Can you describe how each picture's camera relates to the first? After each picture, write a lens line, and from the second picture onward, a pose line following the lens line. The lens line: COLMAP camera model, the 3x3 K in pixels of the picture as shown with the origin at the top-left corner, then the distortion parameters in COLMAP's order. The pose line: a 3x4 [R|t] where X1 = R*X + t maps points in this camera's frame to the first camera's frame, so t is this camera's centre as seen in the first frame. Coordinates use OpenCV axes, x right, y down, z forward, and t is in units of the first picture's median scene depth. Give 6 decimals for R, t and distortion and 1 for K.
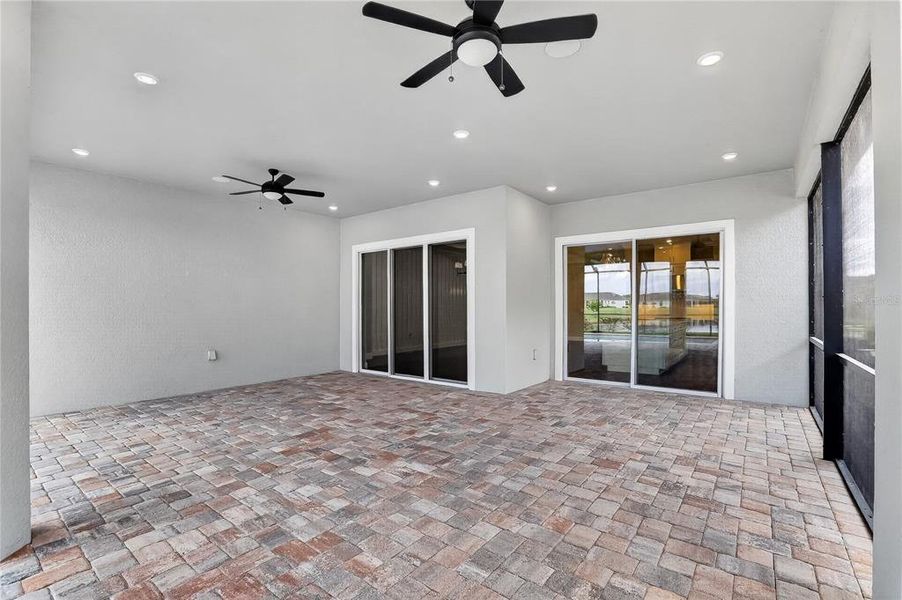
lens RADIAL K [[409.6, 0, 453.8], [0, 409.6, 303.7], [0, 0, 1]] dist [-0.043837, 0.017329]
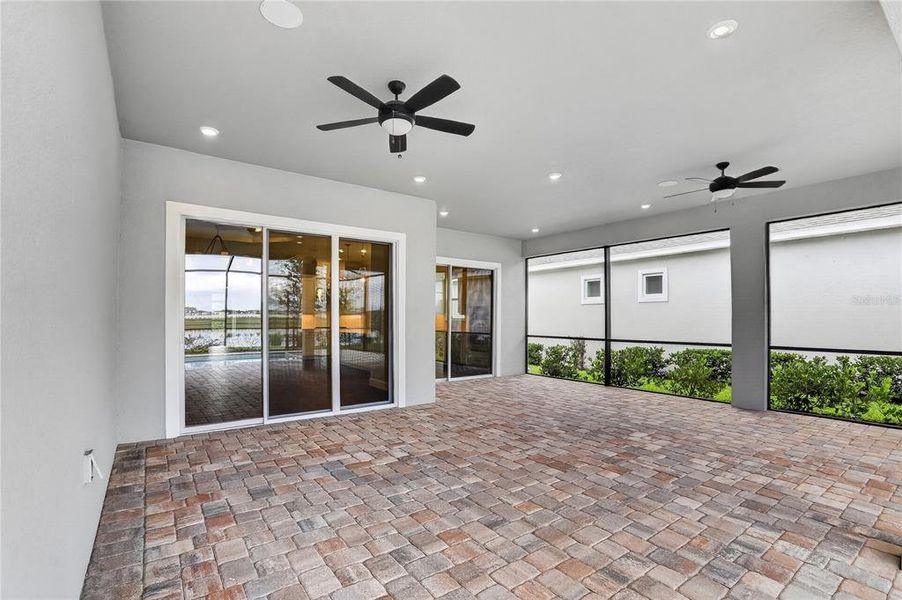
lens RADIAL K [[409.6, 0, 453.8], [0, 409.6, 303.7], [0, 0, 1]] dist [-0.043837, 0.017329]
pose [[0.276641, 0.035496, 0.960317, -1.489296], [-0.016074, 0.999349, -0.032308, 0.008457], [-0.960839, -0.006498, 0.277032, 1.143503]]
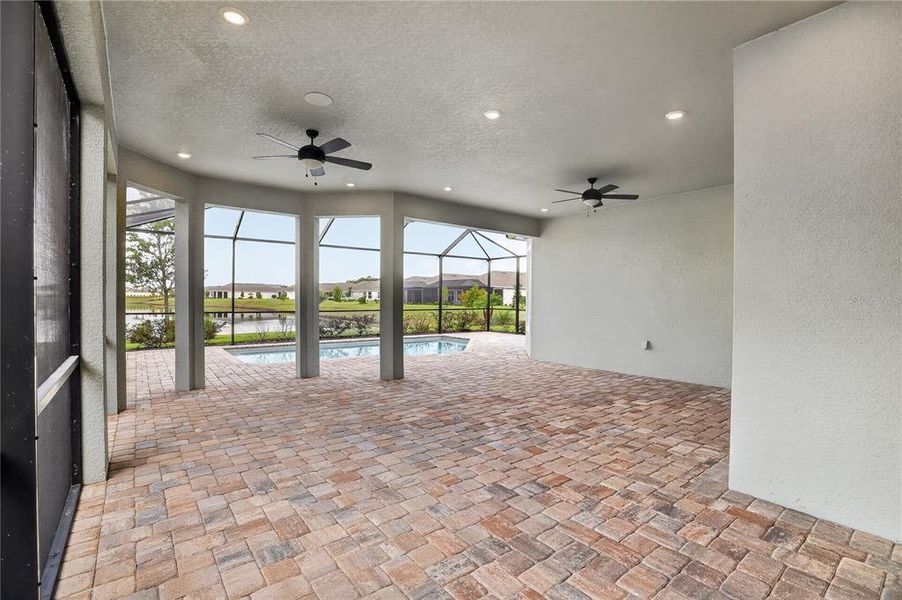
lens RADIAL K [[409.6, 0, 453.8], [0, 409.6, 303.7], [0, 0, 1]] dist [-0.043837, 0.017329]
pose [[-0.248725, 0.010044, -0.968522, 1.120703], [0.006287, 0.999942, 0.008755, 0.001639], [0.968554, -0.003912, -0.248774, 1.379007]]
